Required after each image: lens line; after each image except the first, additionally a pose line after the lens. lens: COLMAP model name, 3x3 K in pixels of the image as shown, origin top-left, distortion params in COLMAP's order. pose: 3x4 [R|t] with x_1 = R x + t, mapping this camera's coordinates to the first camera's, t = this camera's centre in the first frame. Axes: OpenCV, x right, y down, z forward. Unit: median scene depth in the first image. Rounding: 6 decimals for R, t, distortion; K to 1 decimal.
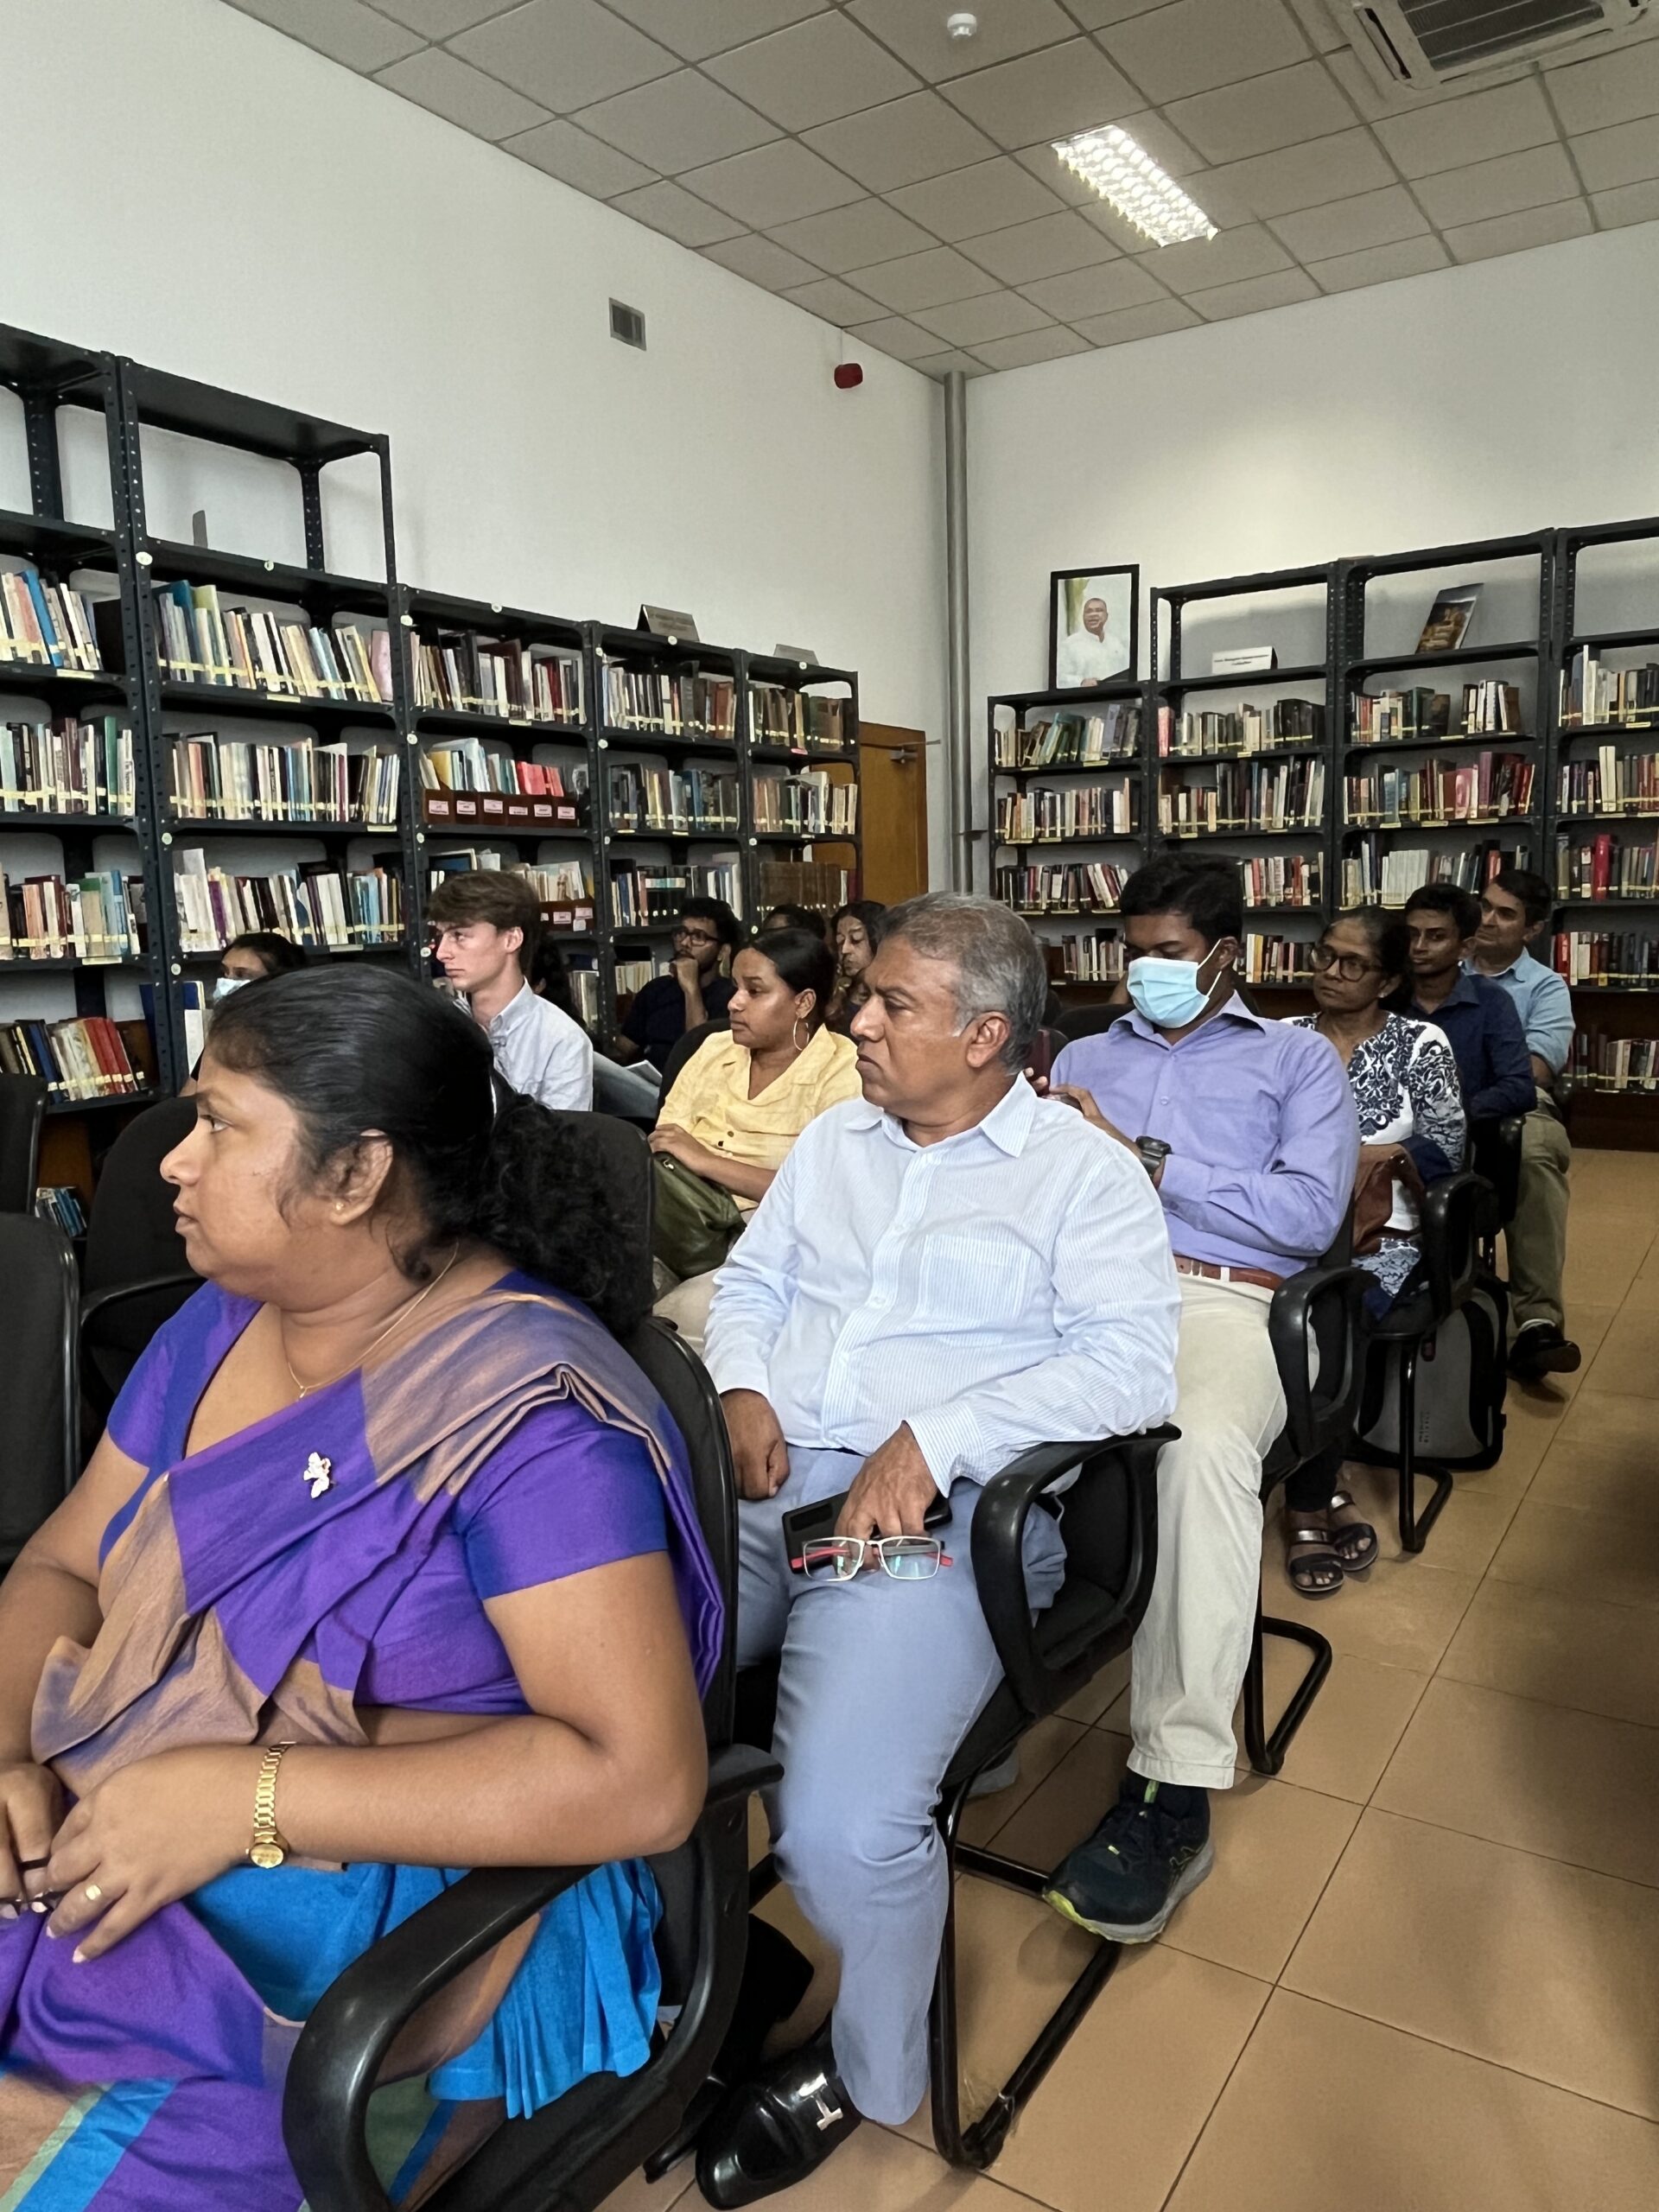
lens RADIAL K [[1512.7, 0, 829.8], [0, 1512.7, 1104.0], [0, 0, 1]] dist [-0.025186, 0.004699]
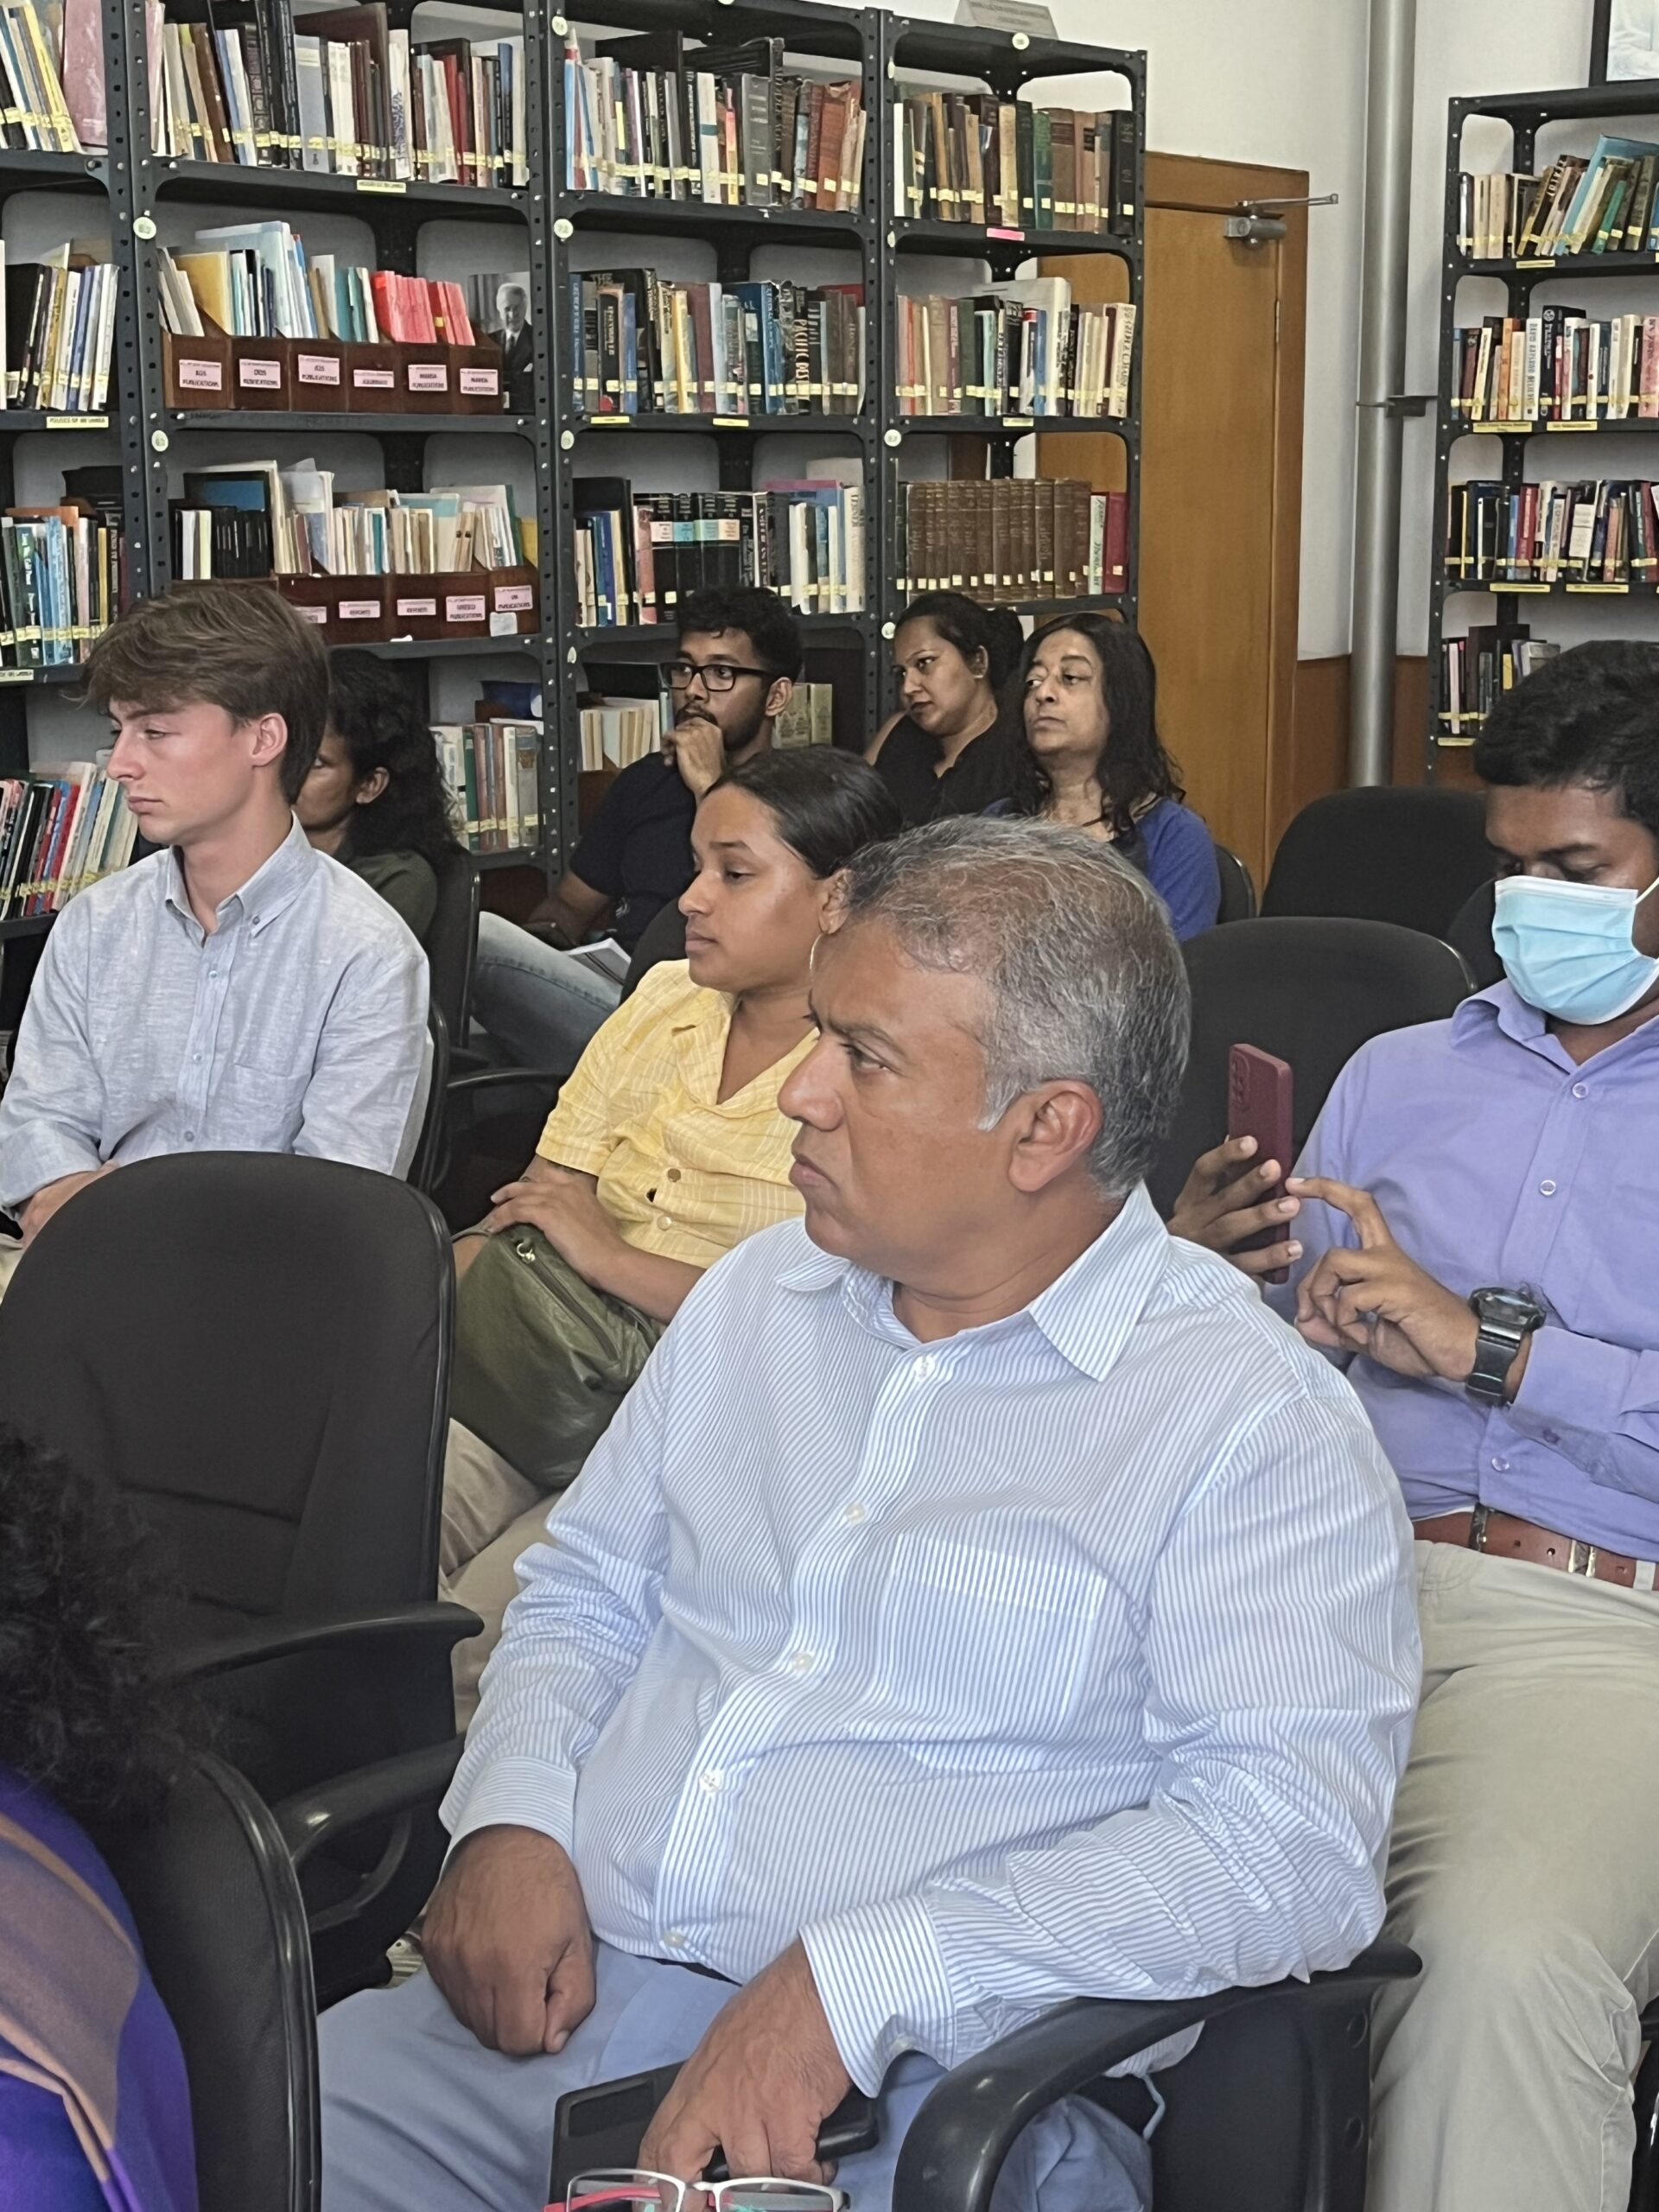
lens RADIAL K [[3291.3, 0, 833.3], [0, 3291.3, 1109.9], [0, 0, 1]] dist [0.039001, 0.000000]
pose [[0.993948, 0.041207, -0.101834, 0.080179], [-0.034552, 0.997203, 0.066281, -0.066306], [0.104280, -0.062362, 0.992591, -0.028263]]
